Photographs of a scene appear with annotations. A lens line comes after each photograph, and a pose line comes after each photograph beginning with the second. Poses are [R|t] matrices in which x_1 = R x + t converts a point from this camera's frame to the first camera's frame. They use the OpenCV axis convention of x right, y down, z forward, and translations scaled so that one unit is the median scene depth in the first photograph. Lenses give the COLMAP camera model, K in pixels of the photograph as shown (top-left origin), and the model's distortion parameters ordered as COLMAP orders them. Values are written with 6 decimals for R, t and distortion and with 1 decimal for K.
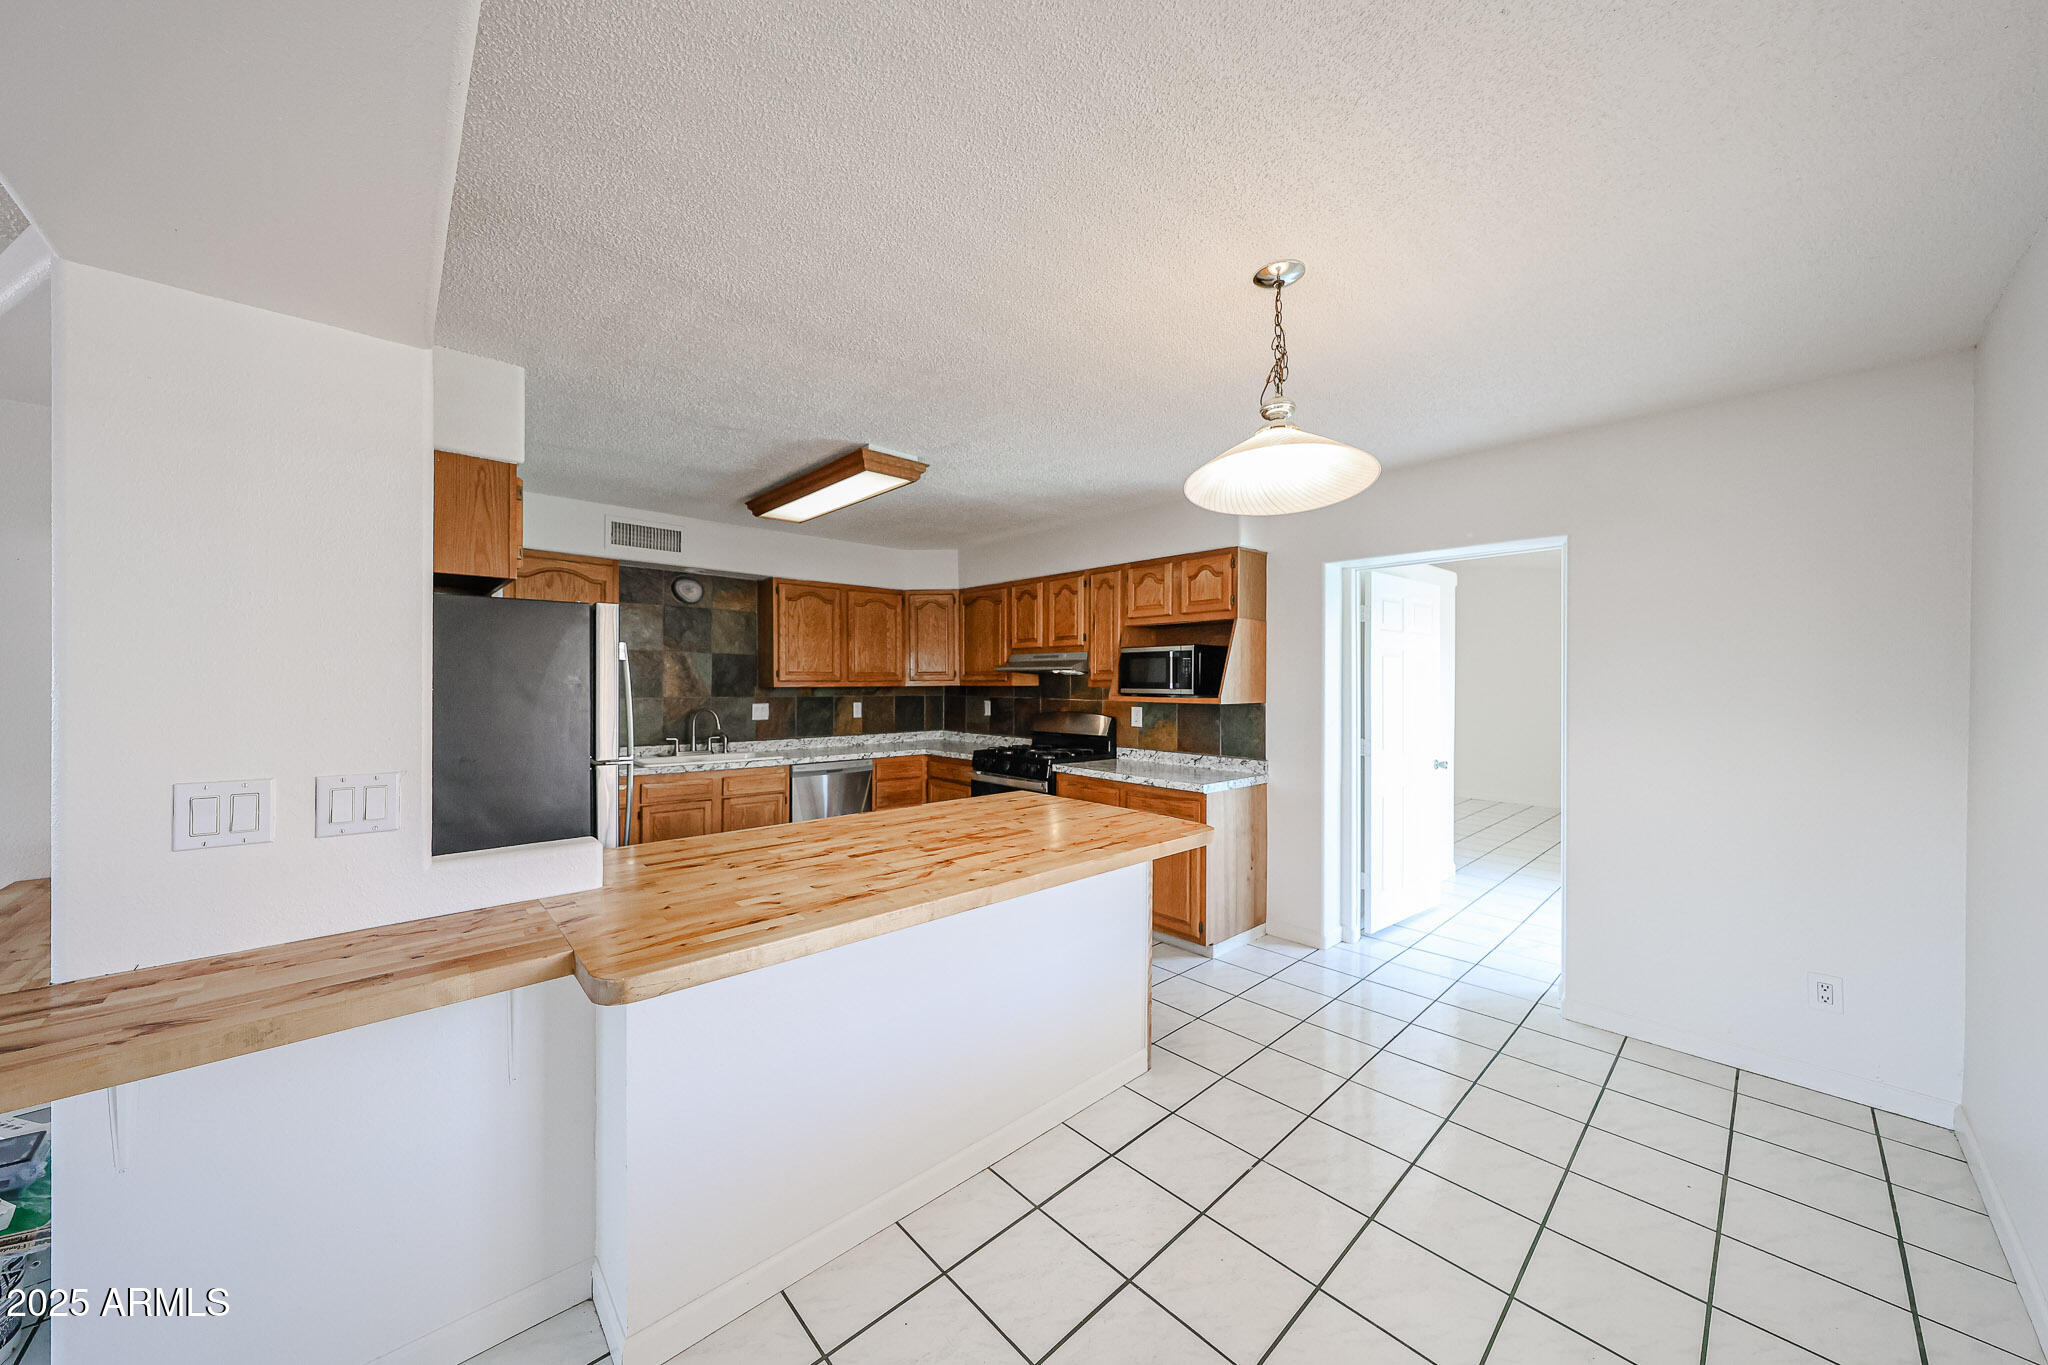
lens RADIAL K [[707.3, 0, 1025.4], [0, 707.3, 683.2], [0, 0, 1]] dist [0.004529, -0.000387]
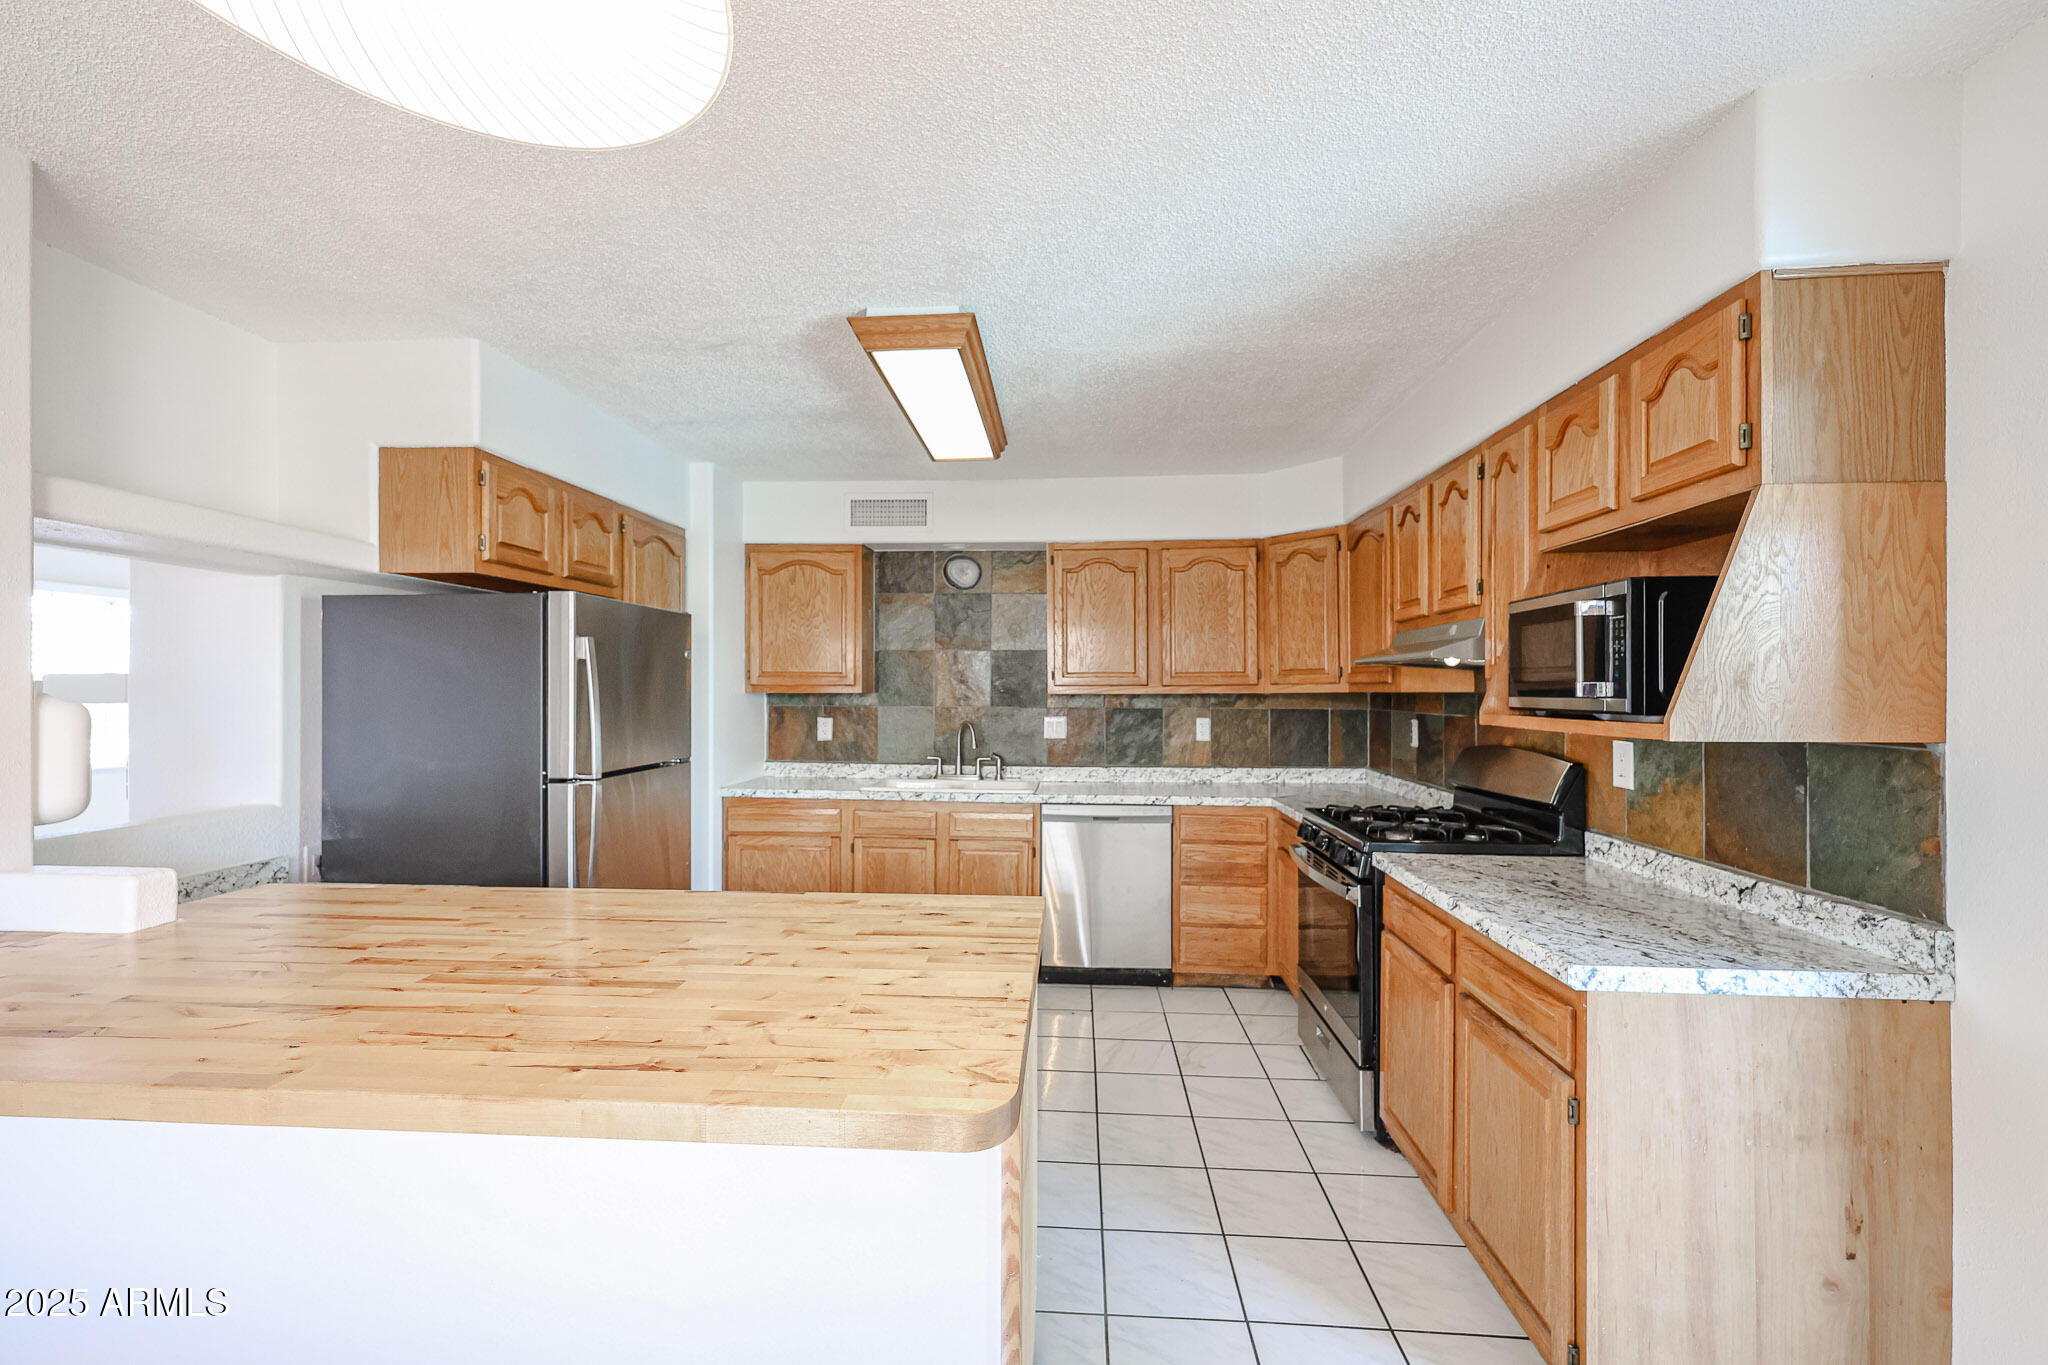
lens RADIAL K [[892.4, 0, 1005.6], [0, 892.4, 685.3], [0, 0, 1]] dist [0.001340, -0.000709]
pose [[0.678898, -0.006152, -0.734207, 0.290919], [0.000617, 0.999969, -0.007809, 0.003889], [0.734232, 0.004848, 0.678881, 0.357177]]
